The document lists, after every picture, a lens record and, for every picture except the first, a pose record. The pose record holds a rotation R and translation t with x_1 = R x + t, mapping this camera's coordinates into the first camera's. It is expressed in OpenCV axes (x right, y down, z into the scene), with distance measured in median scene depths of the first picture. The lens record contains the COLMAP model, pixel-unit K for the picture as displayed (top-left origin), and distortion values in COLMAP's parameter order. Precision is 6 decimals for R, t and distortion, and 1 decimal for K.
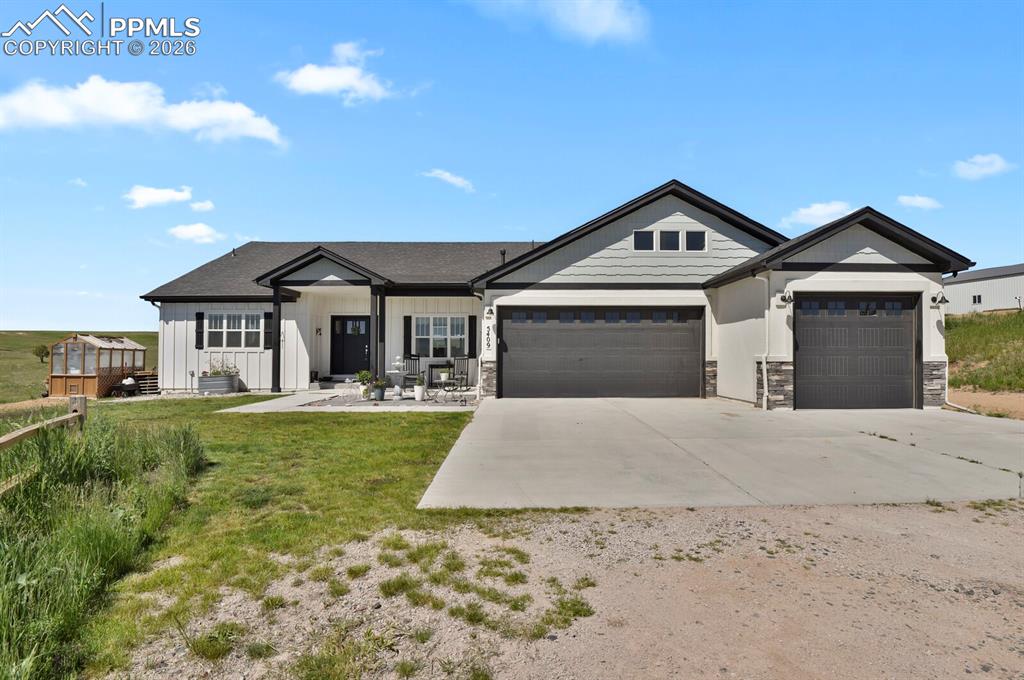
lens RADIAL K [[515.0, 0, 532.1], [0, 515.0, 351.7], [0, 0, 1]] dist [-0.033548, -0.001724]
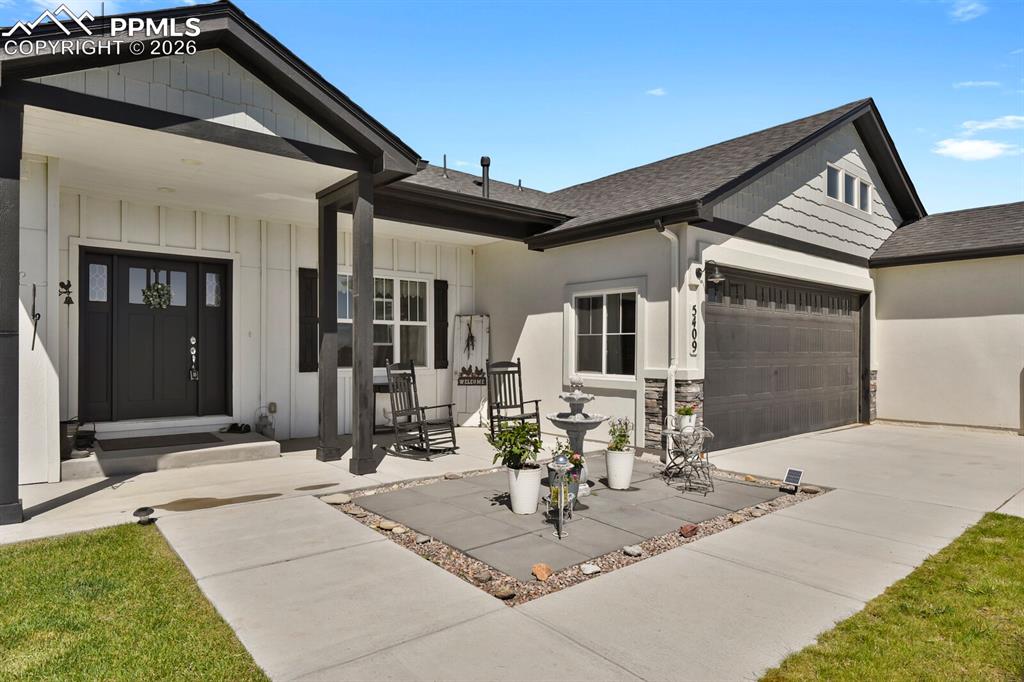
lens RADIAL K [[593.7, 0, 511.7], [0, 593.7, 348.9], [0, 0, 1]] dist [0.002955, -0.000980]
pose [[0.771968, 0.006490, 0.635628, -0.452669], [-0.008225, 0.999966, -0.000221, -0.006605], [-0.635608, -0.005057, 0.771995, 0.564072]]
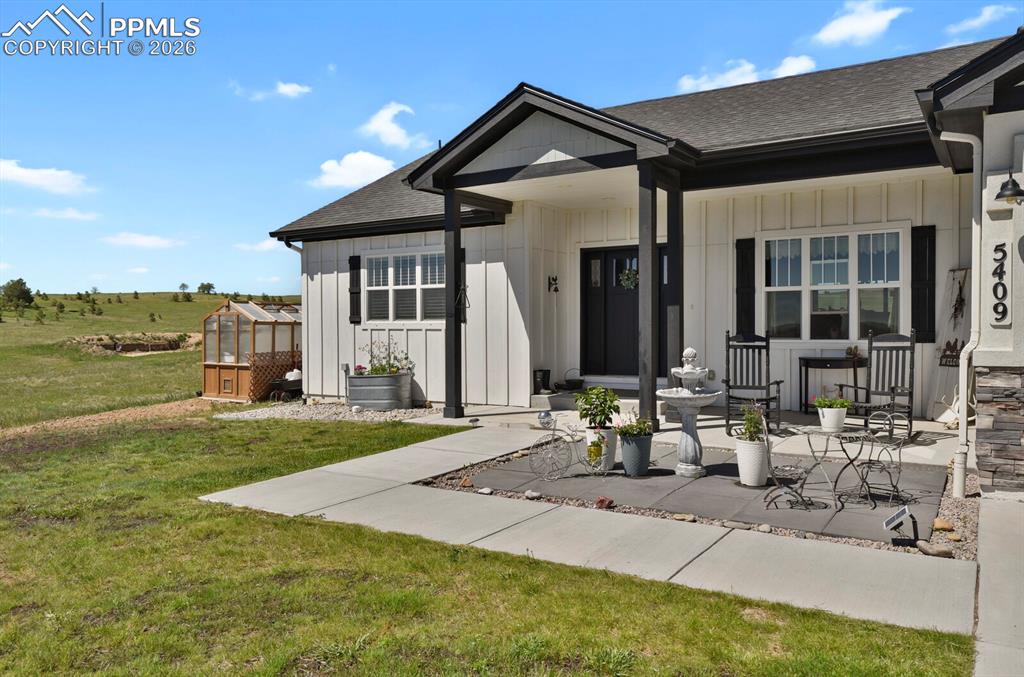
lens RADIAL K [[765.7, 0, 517.9], [0, 765.7, 336.9], [0, 0, 1]] dist [0.012631, 0.003857]
pose [[0.835752, 0.002571, -0.549102, -0.060677], [0.015411, 0.999485, 0.028137, -0.011754], [0.548891, -0.031978, 0.835282, 0.410326]]
